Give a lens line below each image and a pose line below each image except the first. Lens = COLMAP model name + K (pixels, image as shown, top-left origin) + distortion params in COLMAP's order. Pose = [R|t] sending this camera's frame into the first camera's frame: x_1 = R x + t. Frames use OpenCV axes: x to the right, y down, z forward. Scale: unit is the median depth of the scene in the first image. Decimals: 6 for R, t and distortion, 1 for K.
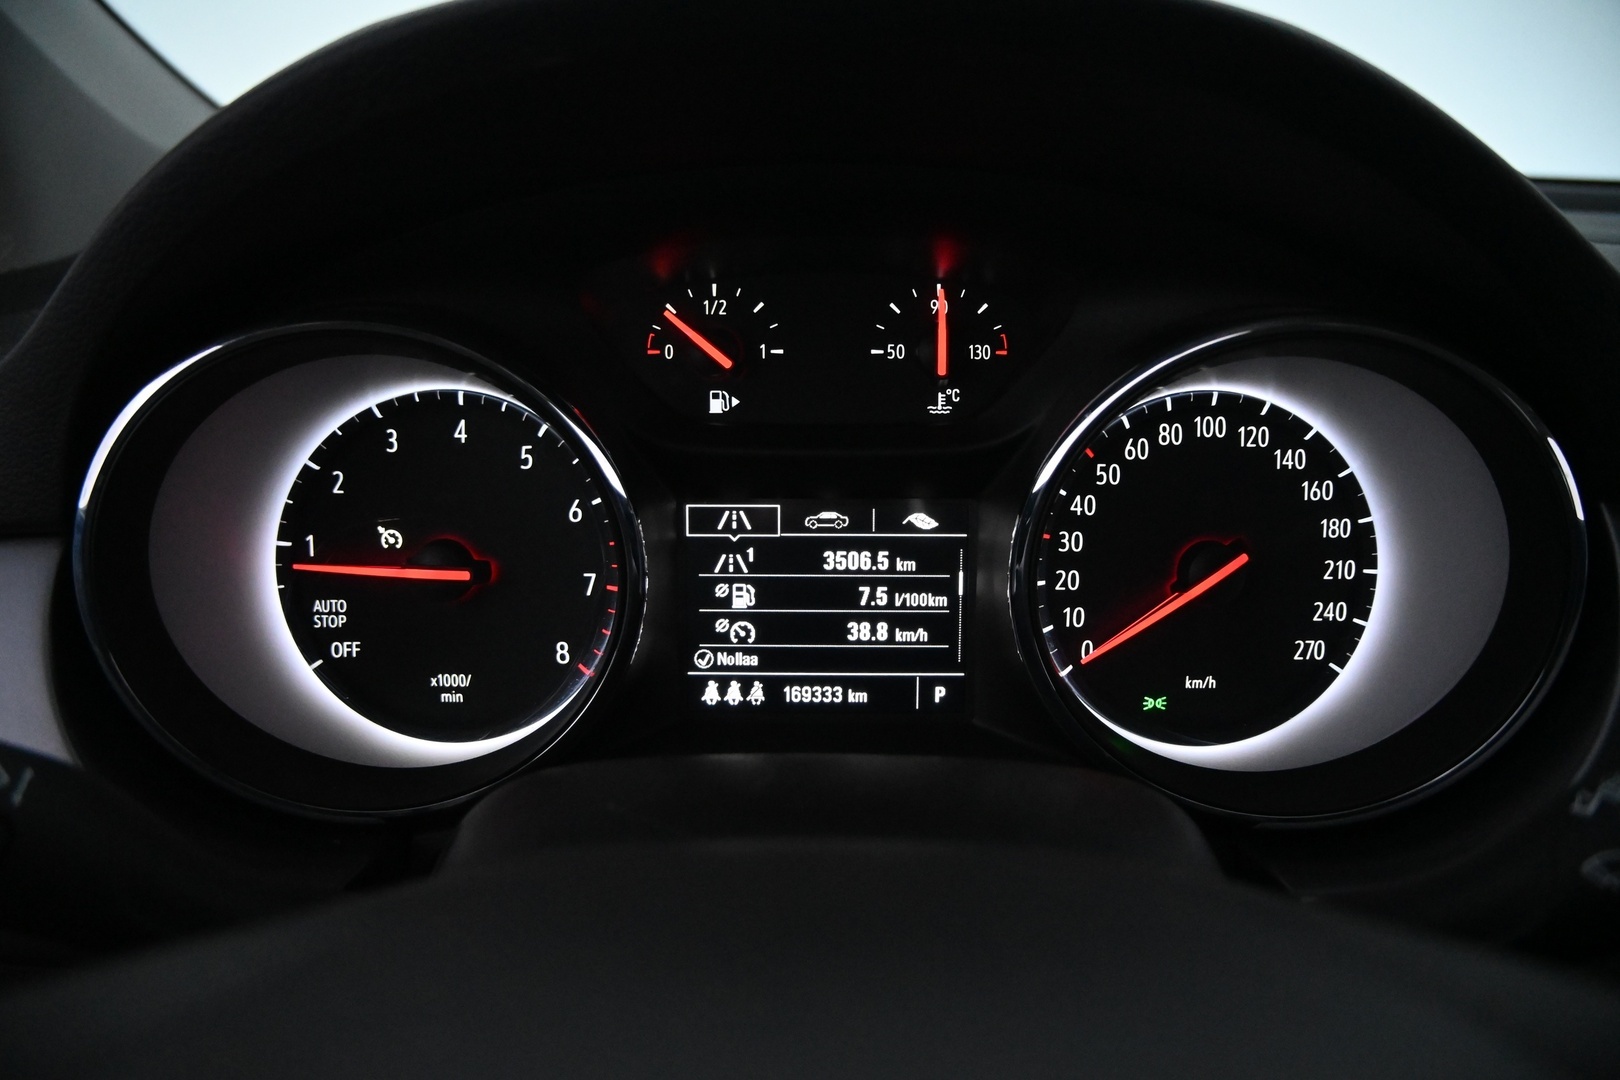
lens RADIAL K [[3526.7, 0, 808.5], [0, 3526.7, 537.9], [0, 0, 1]] dist [-0.130170, 0.000000]
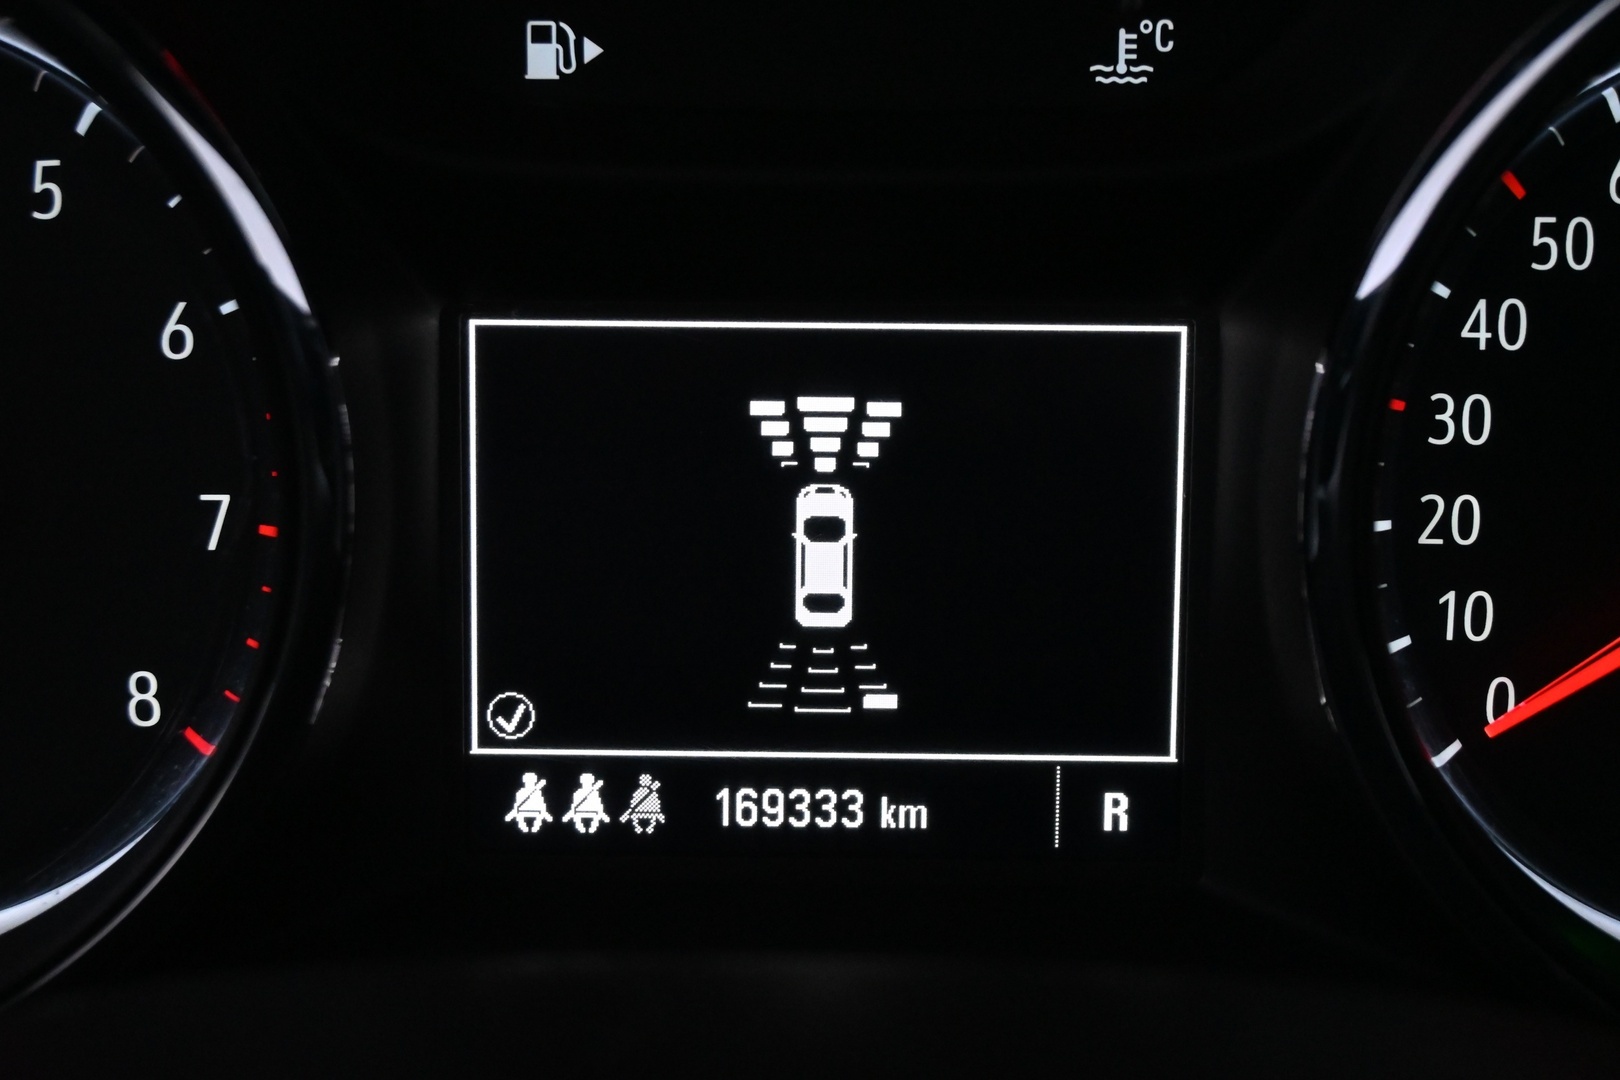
lens RADIAL K [[3015.3, 0, 823.9], [0, 3015.3, 550.4], [0, 0, 1]] dist [0.272745, 0.000000]
pose [[0.999610, 0.005457, -0.027377, 0.014036], [-0.006304, 0.999501, -0.030958, 0.026219], [0.027195, 0.031119, 0.999146, 0.665834]]
